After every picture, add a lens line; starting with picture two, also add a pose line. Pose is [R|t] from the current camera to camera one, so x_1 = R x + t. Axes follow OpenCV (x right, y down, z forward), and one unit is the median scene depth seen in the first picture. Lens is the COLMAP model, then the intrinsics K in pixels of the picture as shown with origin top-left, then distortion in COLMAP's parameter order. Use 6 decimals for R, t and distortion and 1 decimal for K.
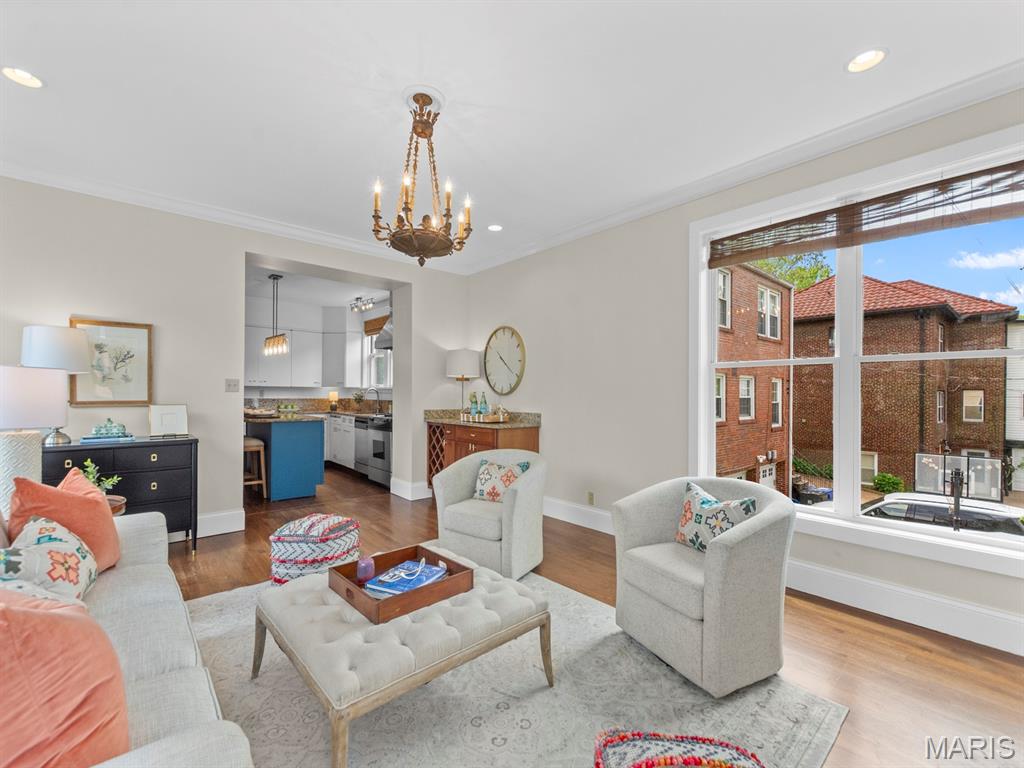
lens RADIAL K [[452.7, 0, 510.8], [0, 452.7, 392.7], [0, 0, 1]] dist [0.007526, -0.001277]
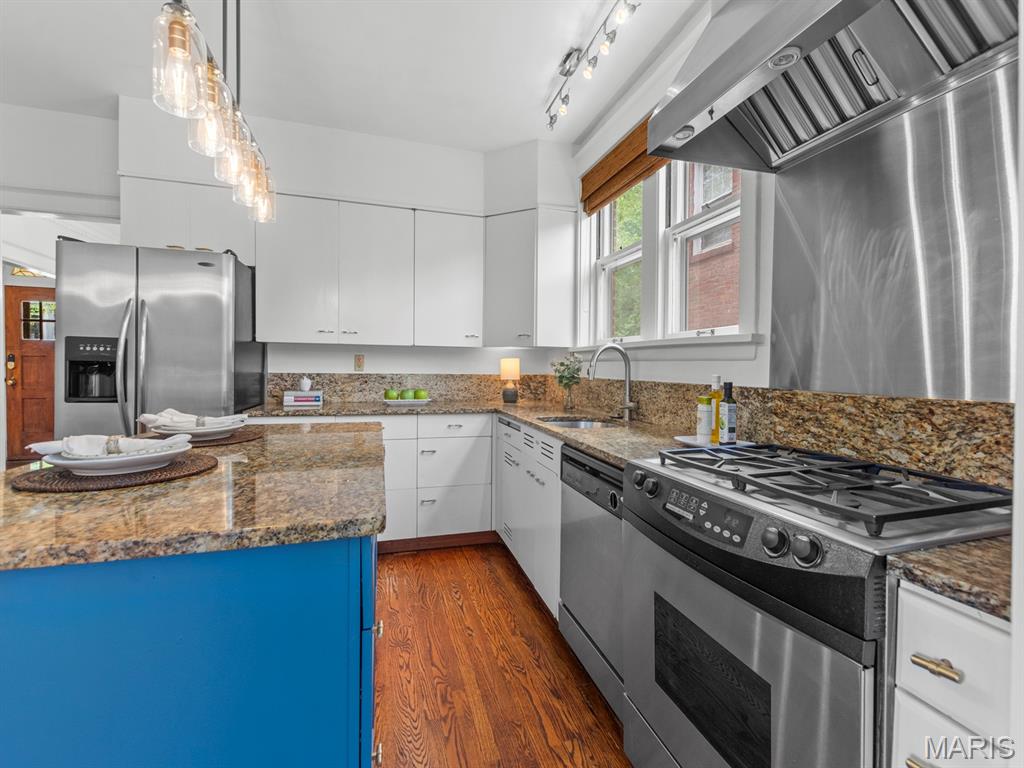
lens RADIAL K [[452.7, 0, 510.2], [0, 452.7, 364.6], [0, 0, 1]] dist [0.007526, -0.001277]
pose [[0.911504, -0.000217, -0.411291, -0.230004], [-0.001128, 0.999995, -0.003027, 0.005051], [0.411290, 0.003223, 0.911499, 0.651503]]
